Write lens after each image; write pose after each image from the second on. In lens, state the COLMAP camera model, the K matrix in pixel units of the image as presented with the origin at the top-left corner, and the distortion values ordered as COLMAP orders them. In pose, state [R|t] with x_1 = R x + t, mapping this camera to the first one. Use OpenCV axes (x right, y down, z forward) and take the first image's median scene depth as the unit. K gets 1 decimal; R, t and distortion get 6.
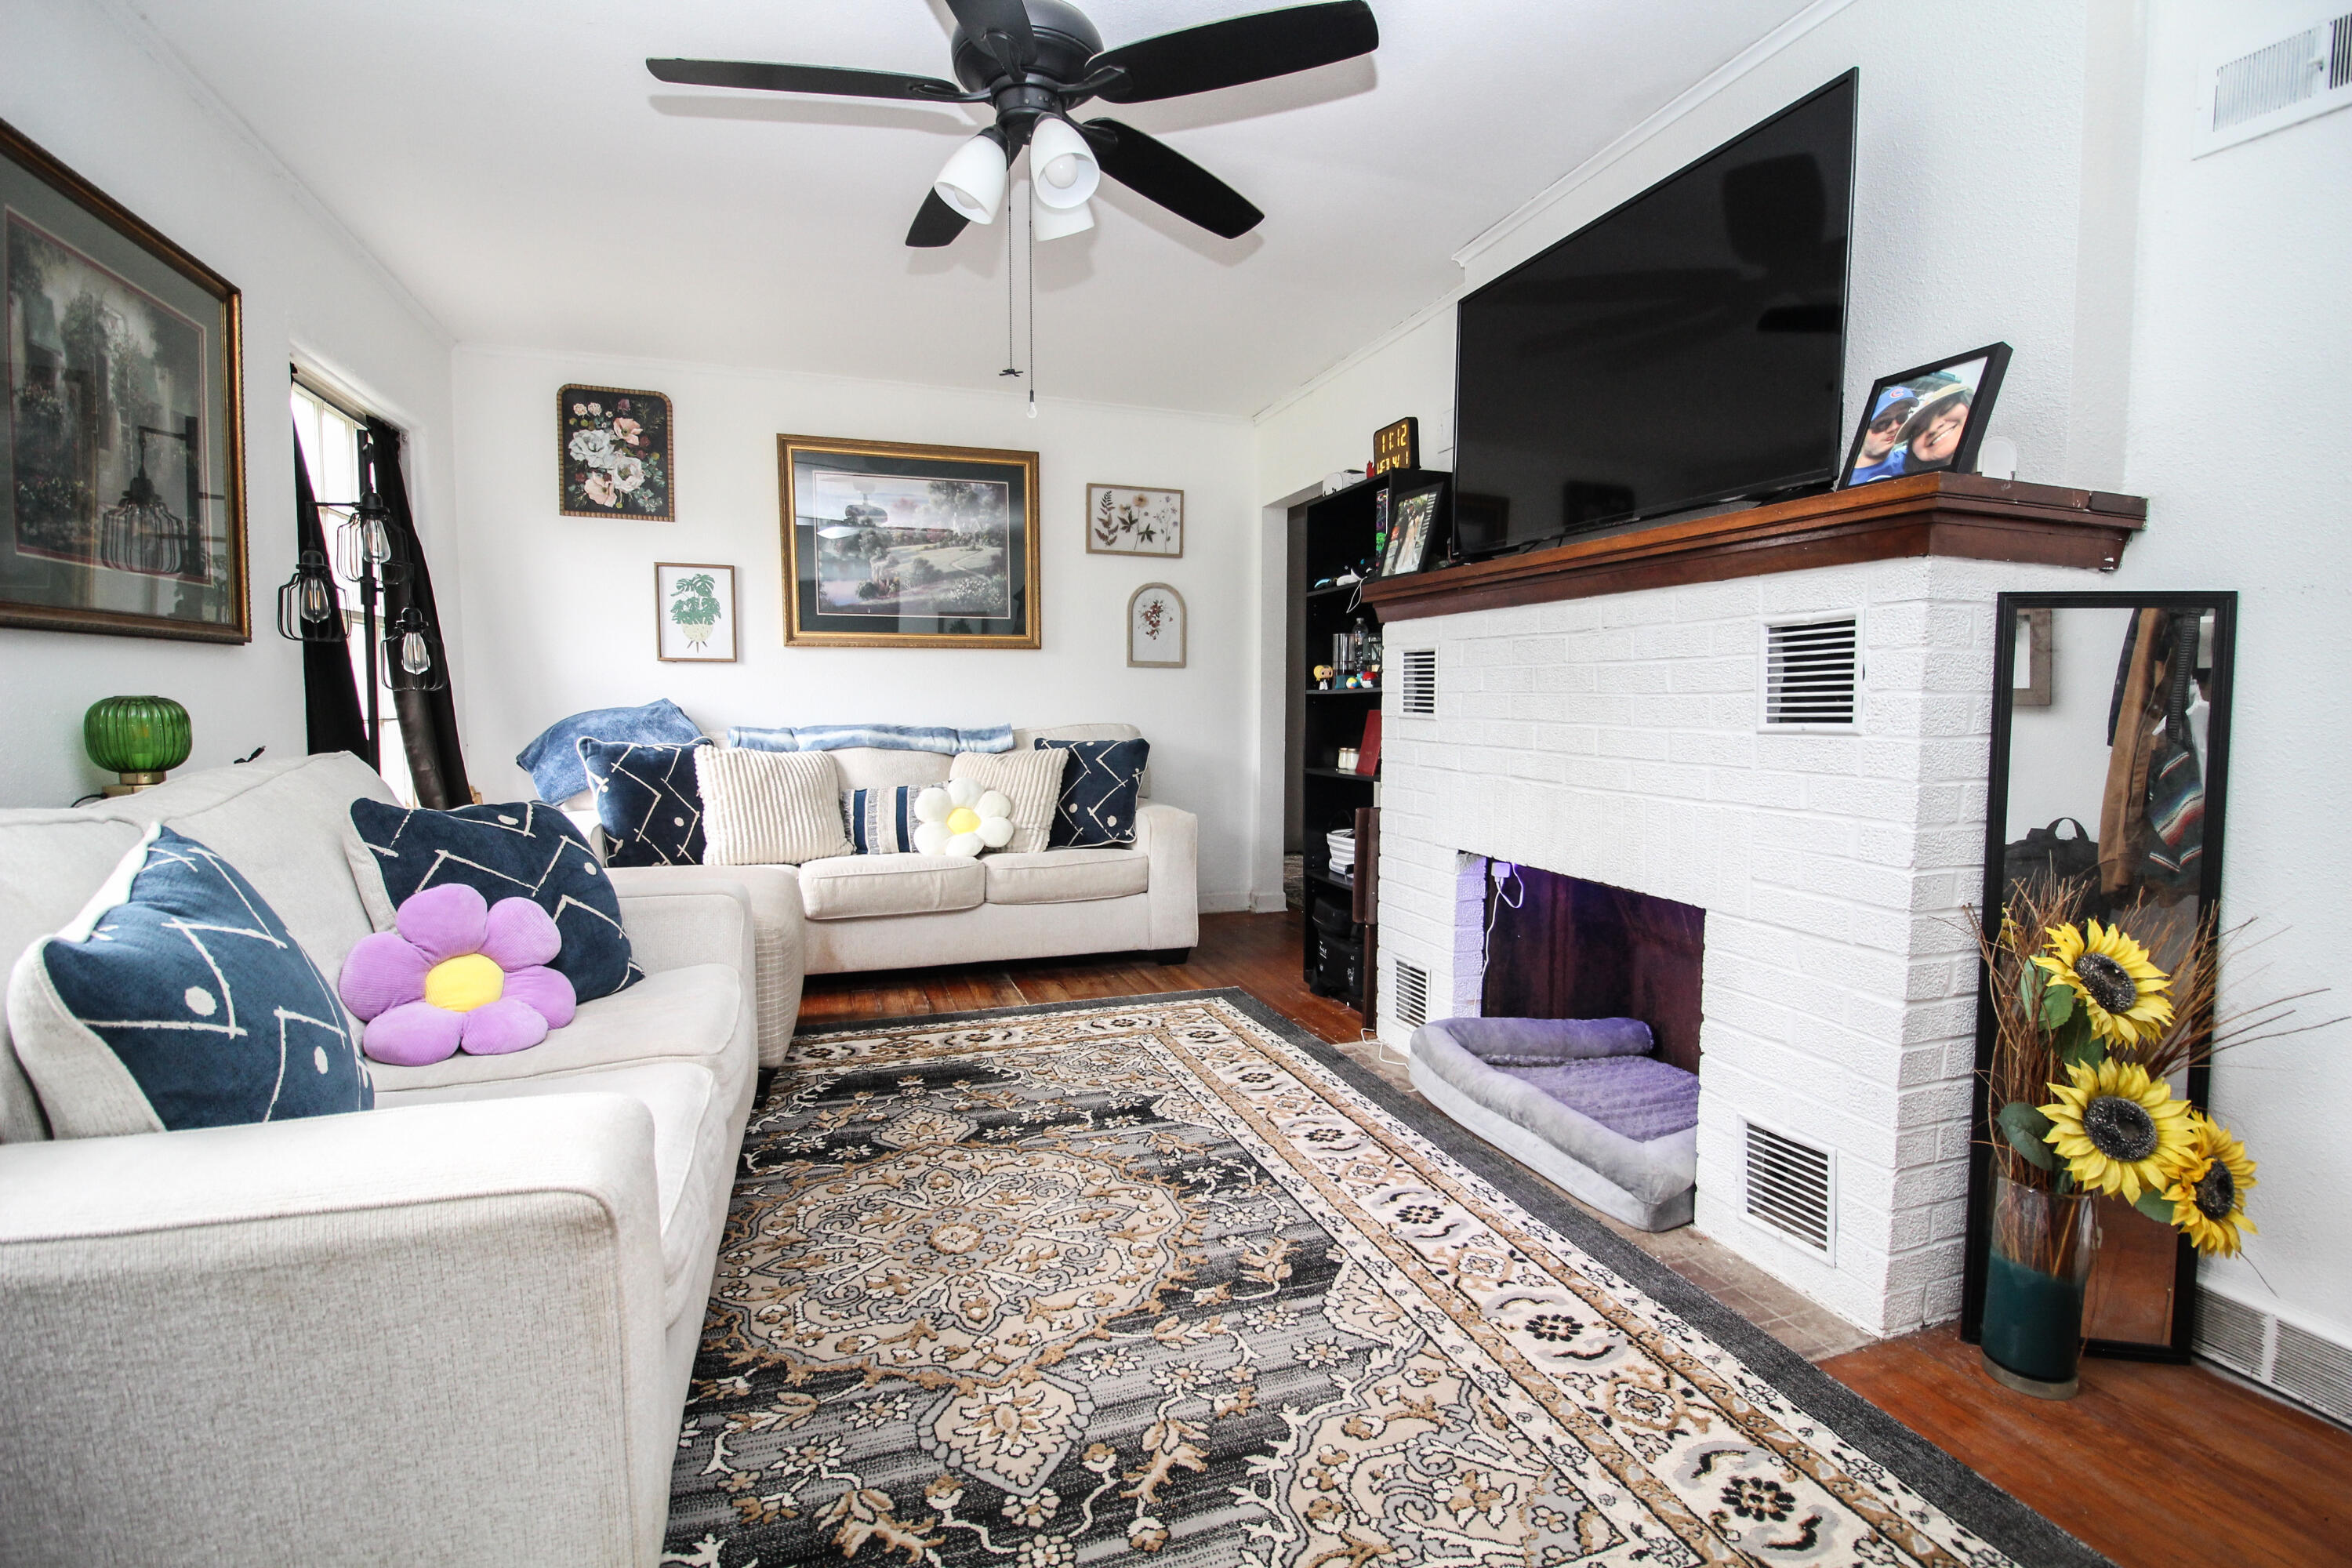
lens RADIAL K [[1082.1, 0, 1178.1], [0, 1082.1, 776.8], [0, 0, 1]] dist [-0.000009, -0.010837]
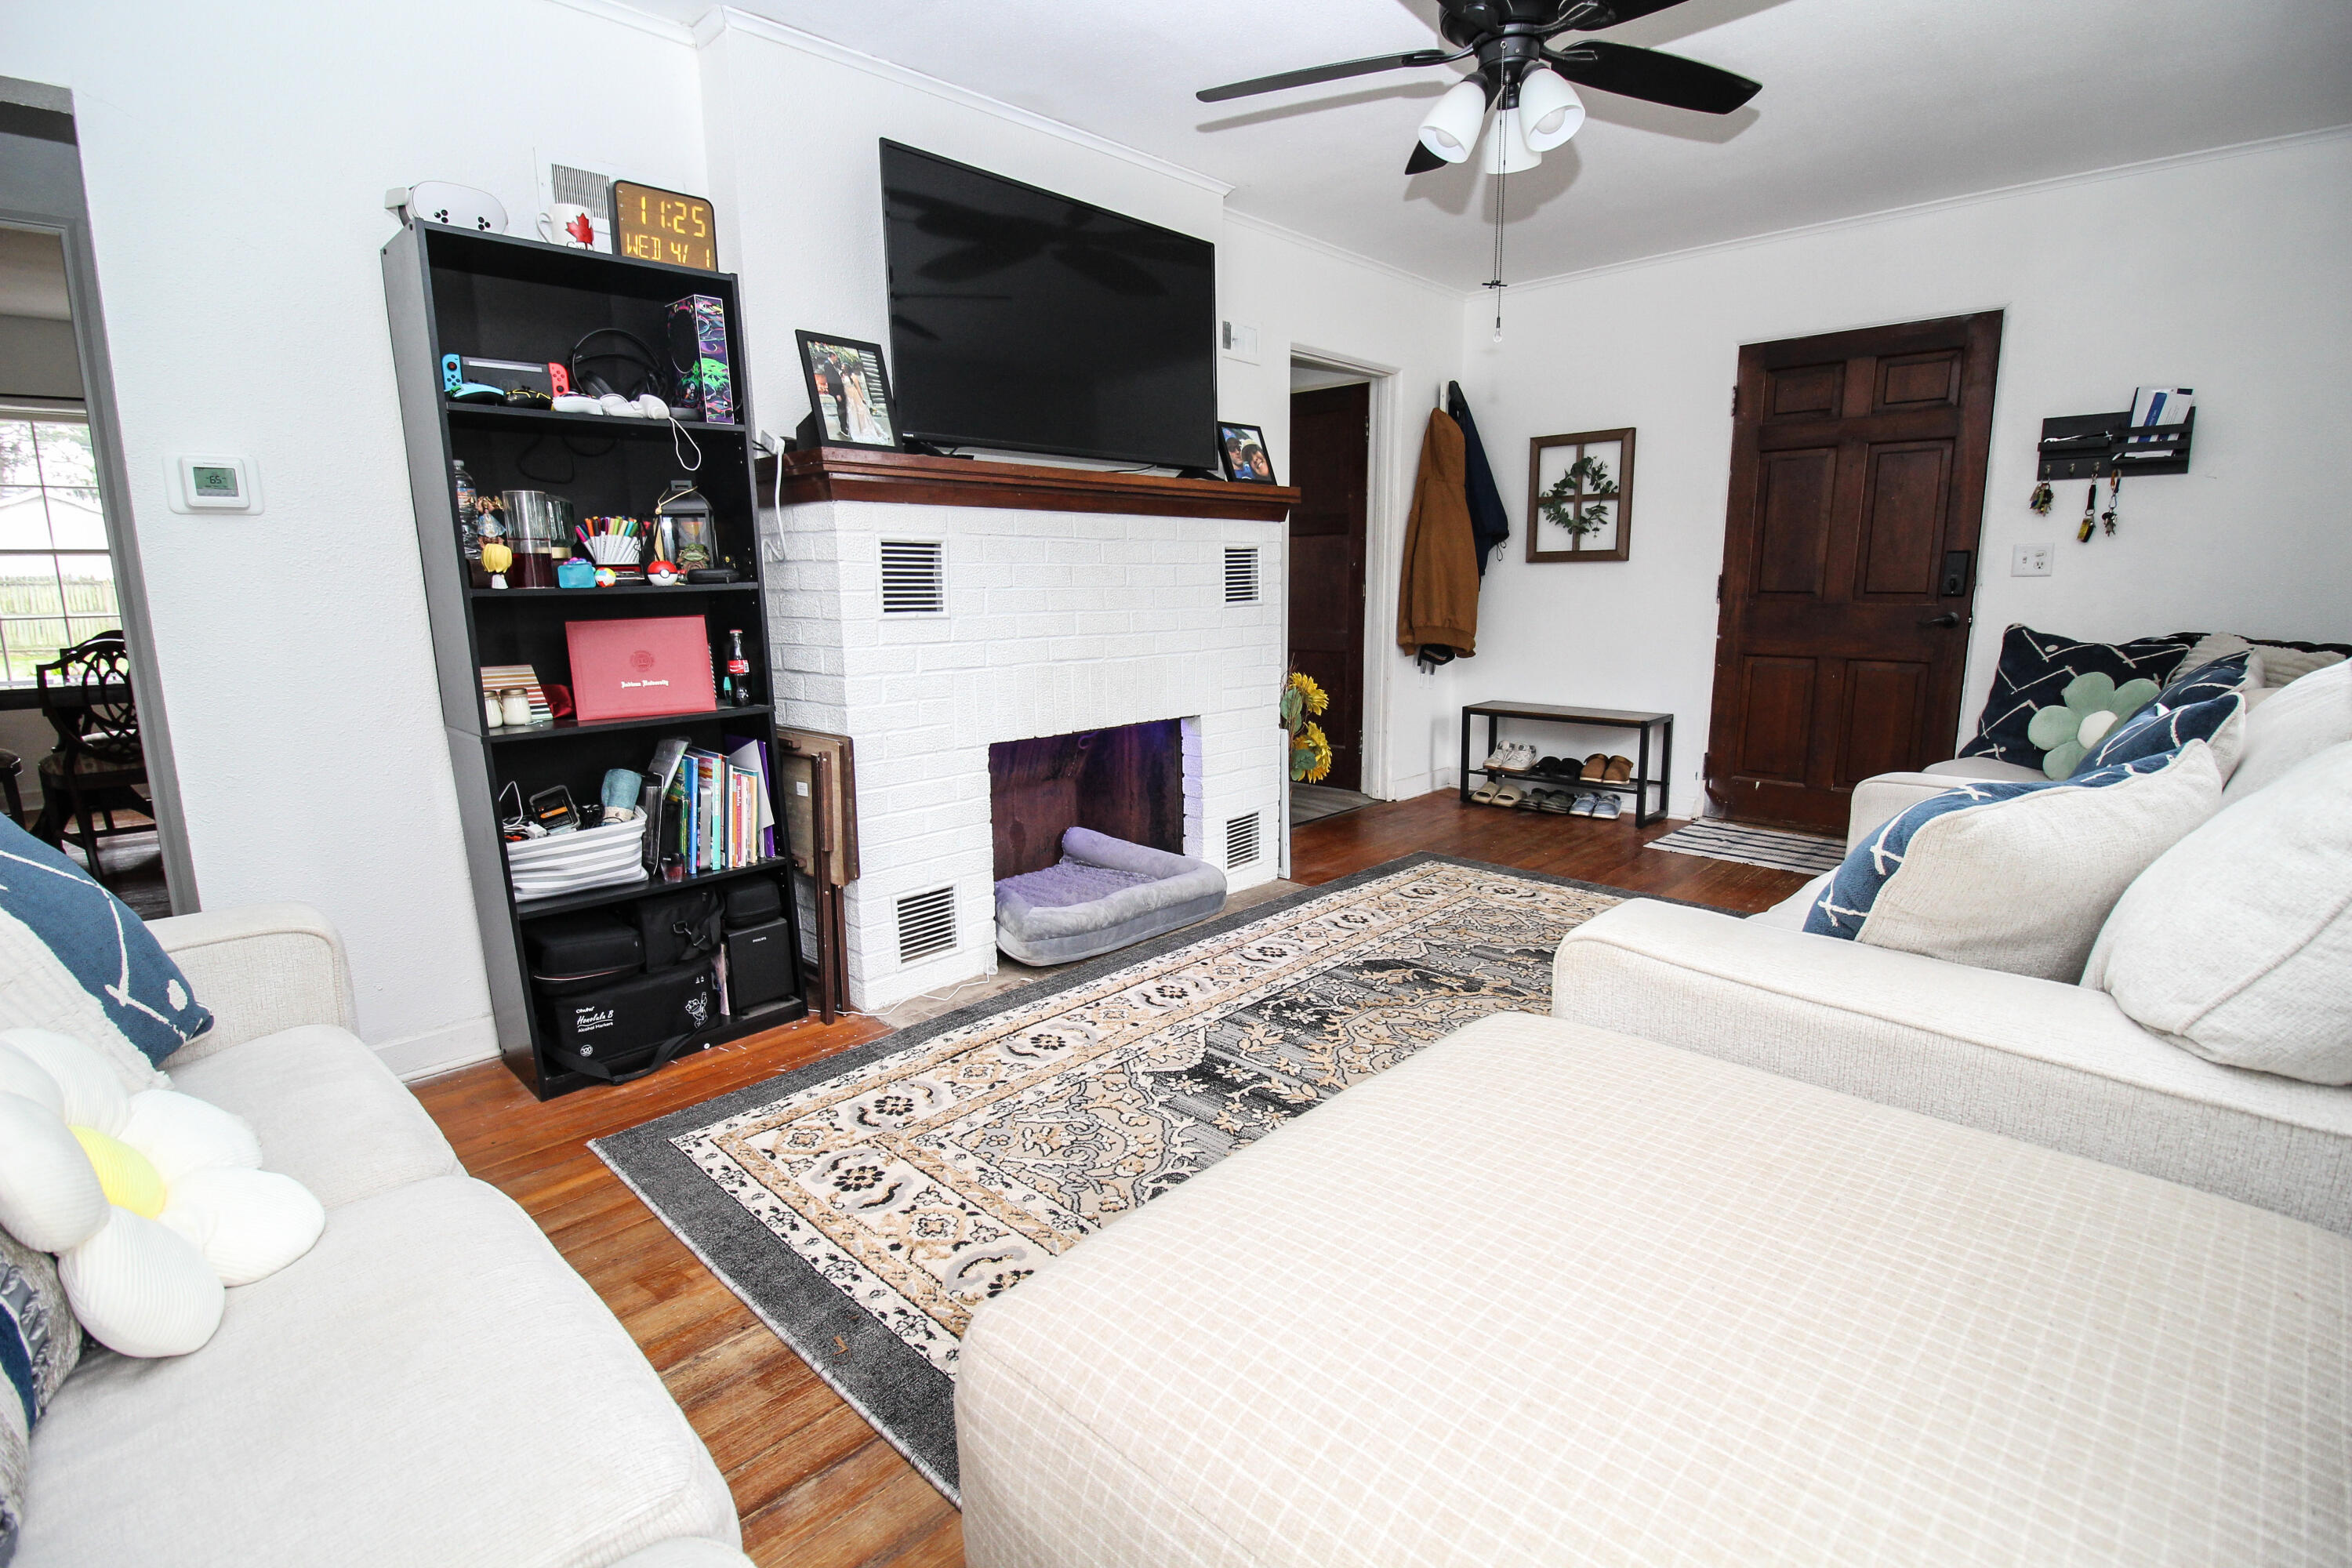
lens RADIAL K [[1091.1, 0, 1191.3], [0, 1091.1, 779.4], [0, 0, 1]] dist [0.000842, -0.012366]
pose [[-0.463072, -0.159936, 0.871771, -0.862505], [0.072628, 0.973429, 0.217165, -0.130022], [-0.883340, 0.163878, -0.439152, 1.523720]]
